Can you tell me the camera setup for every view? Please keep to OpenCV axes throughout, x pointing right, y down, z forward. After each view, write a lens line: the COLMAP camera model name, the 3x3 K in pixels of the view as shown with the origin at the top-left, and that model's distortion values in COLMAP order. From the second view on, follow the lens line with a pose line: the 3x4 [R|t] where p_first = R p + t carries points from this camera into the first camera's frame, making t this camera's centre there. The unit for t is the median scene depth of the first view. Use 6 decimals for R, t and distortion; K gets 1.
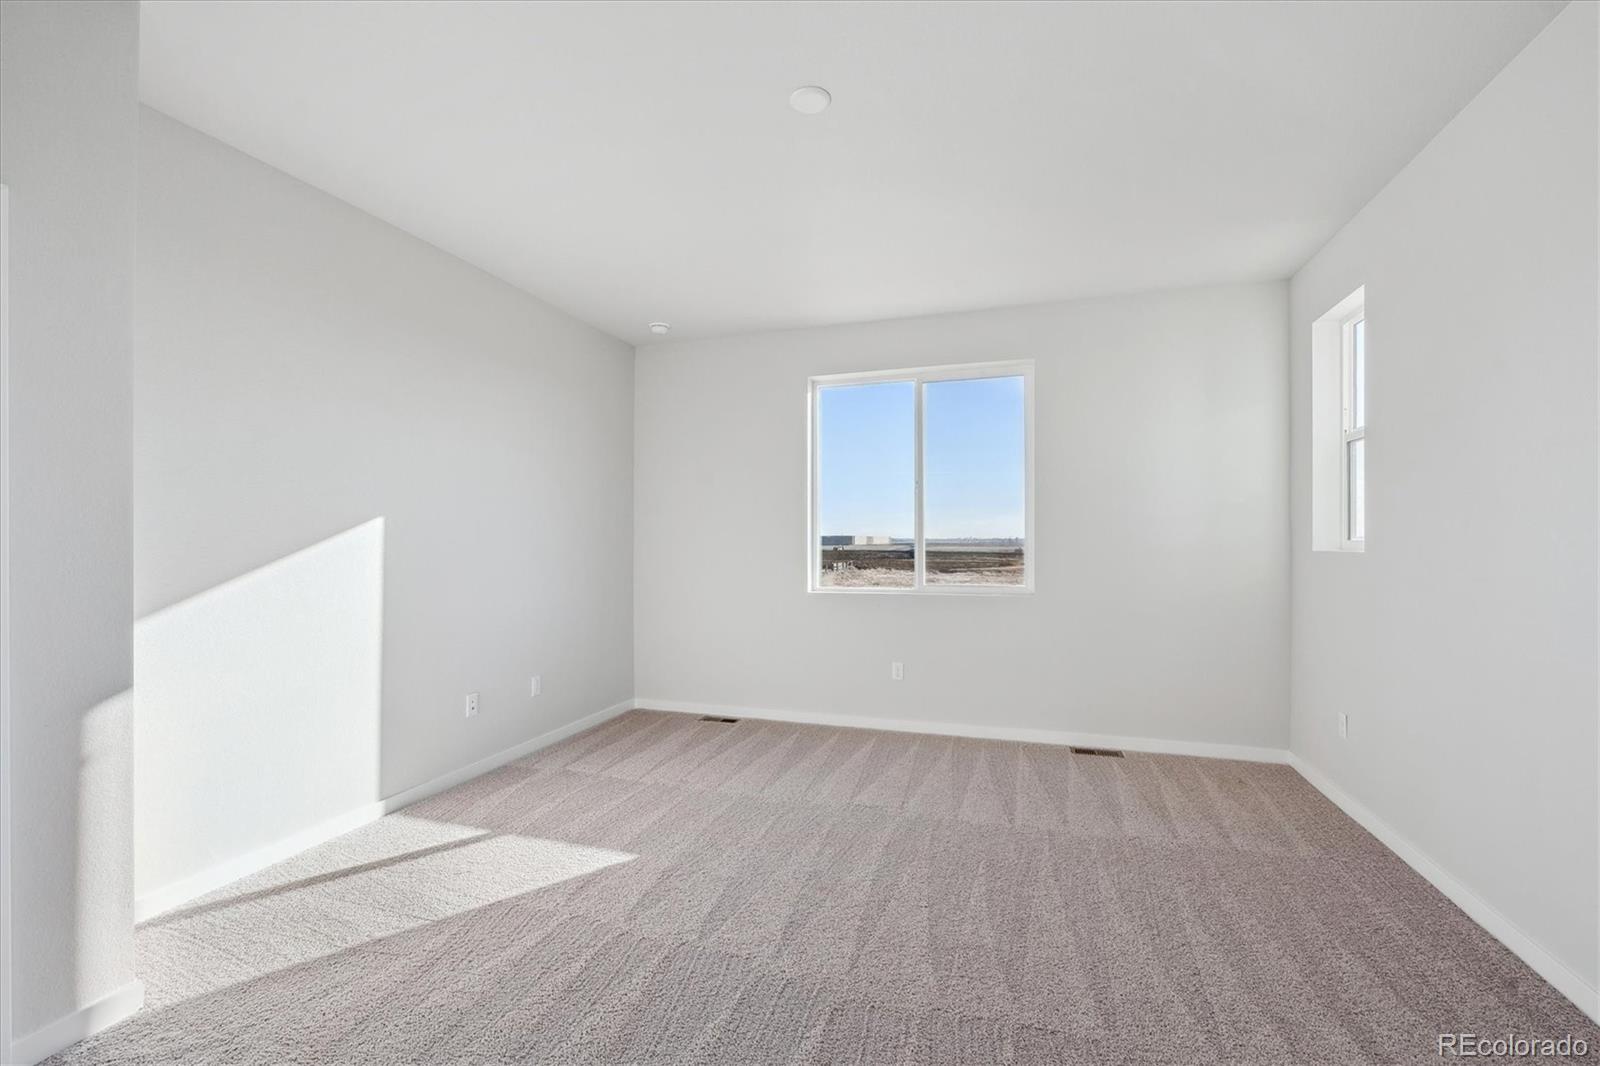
lens RADIAL K [[670.5, 0, 802.2], [0, 670.5, 537.4], [0, 0, 1]] dist [-0.001712, -0.000068]
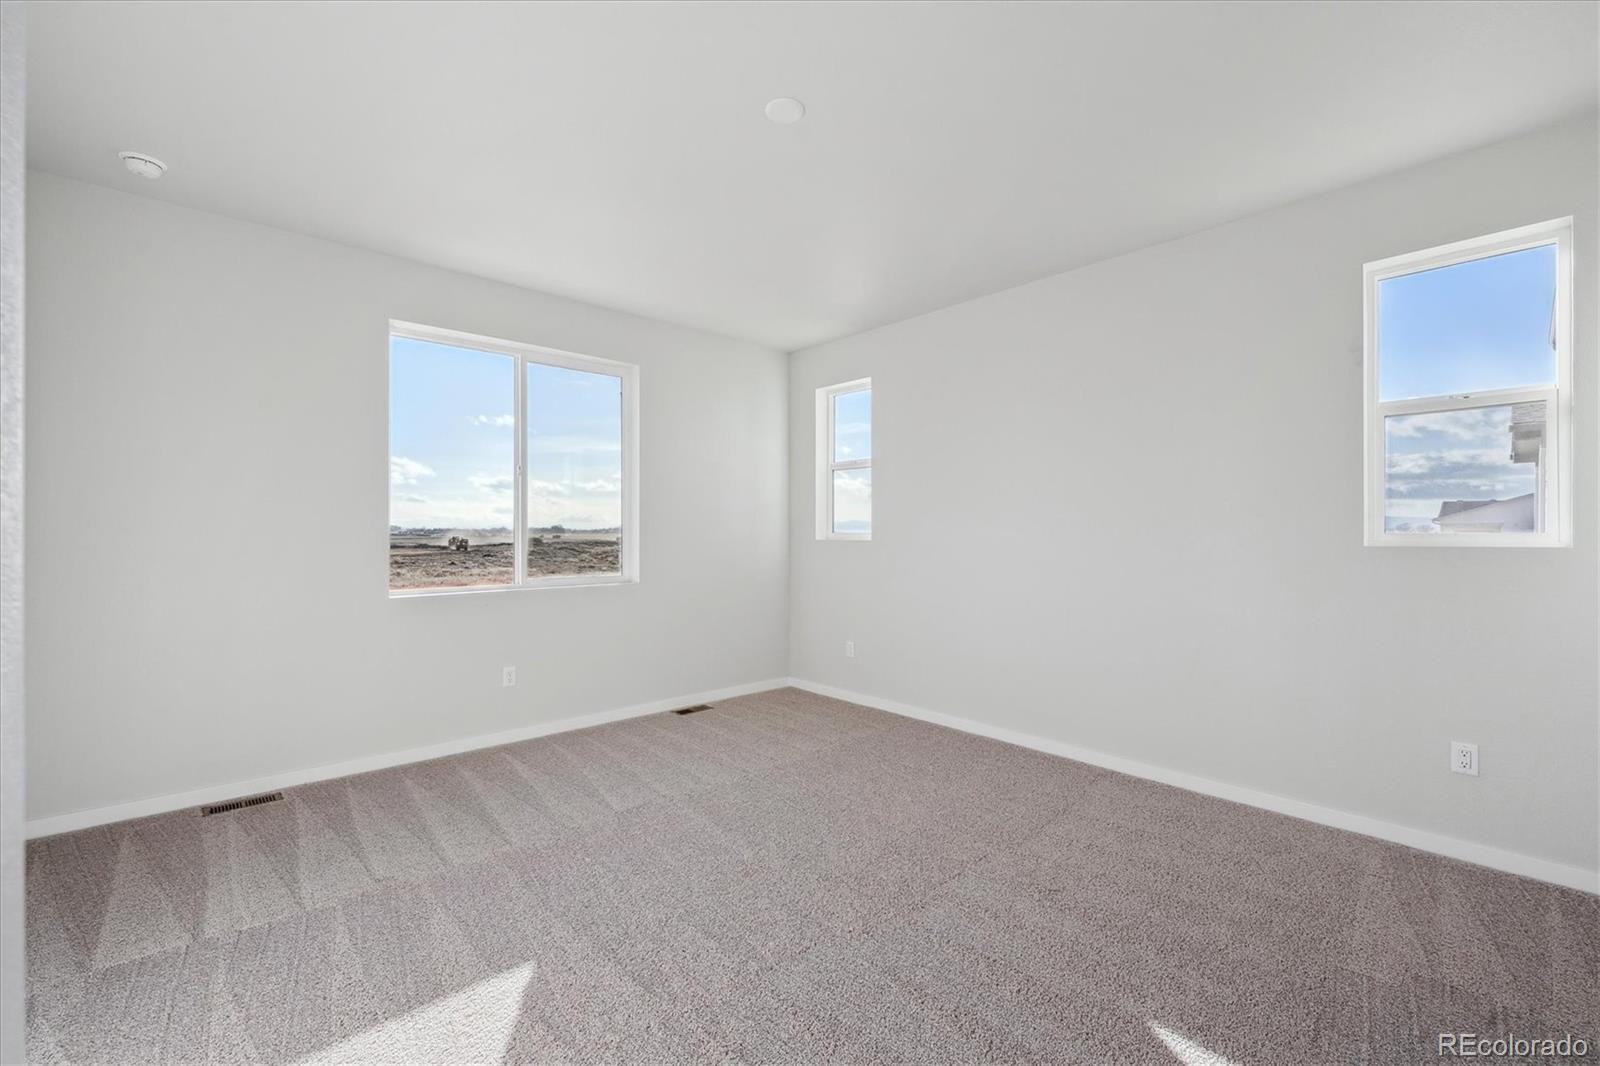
lens RADIAL K [[652.0, 0, 798.9], [0, 652.0, 524.4], [0, 0, 1]] dist [0.001256, 0.000174]
pose [[0.513635, 0.011034, 0.857938, -0.415610], [-0.012085, 0.999911, -0.005625, -0.003788], [-0.857924, -0.007479, 0.513723, 0.221736]]
